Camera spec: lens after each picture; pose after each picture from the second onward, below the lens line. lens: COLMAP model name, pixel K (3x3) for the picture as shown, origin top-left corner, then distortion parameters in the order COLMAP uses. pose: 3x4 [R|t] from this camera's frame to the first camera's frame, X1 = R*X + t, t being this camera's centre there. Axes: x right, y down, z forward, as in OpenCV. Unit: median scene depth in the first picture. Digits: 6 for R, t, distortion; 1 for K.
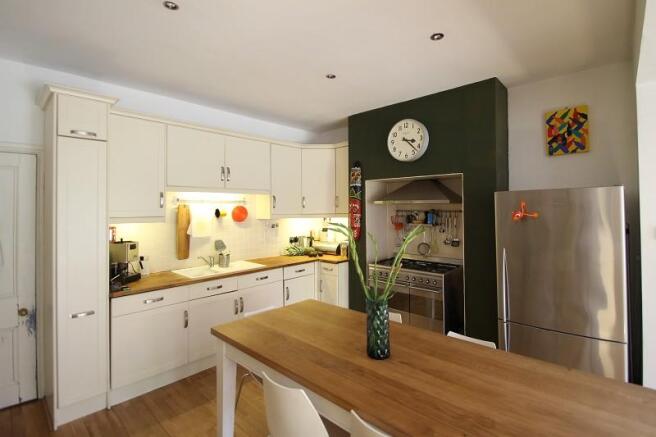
lens RADIAL K [[310.1, 0, 337.1], [0, 310.1, 208.9], [0, 0, 1]] dist [-0.001331, -0.001368]
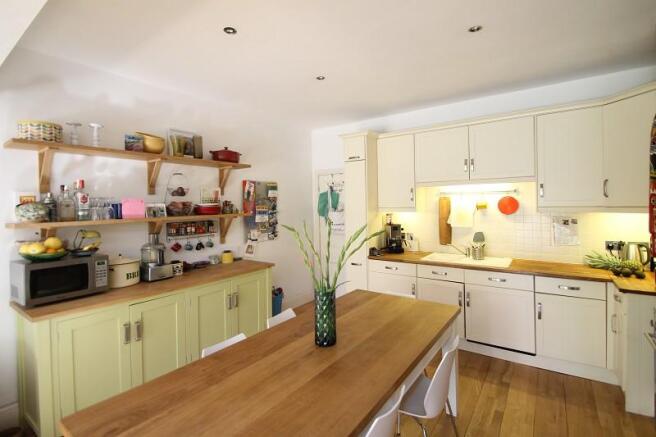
lens RADIAL K [[310.1, 0, 328.9], [0, 310.1, 211.1], [0, 0, 1]] dist [-0.001331, -0.001368]
pose [[0.128893, 0.027852, -0.991267, 0.557529], [0.016717, 0.999402, 0.030255, -0.003654], [0.991518, -0.020471, 0.128350, 0.422553]]
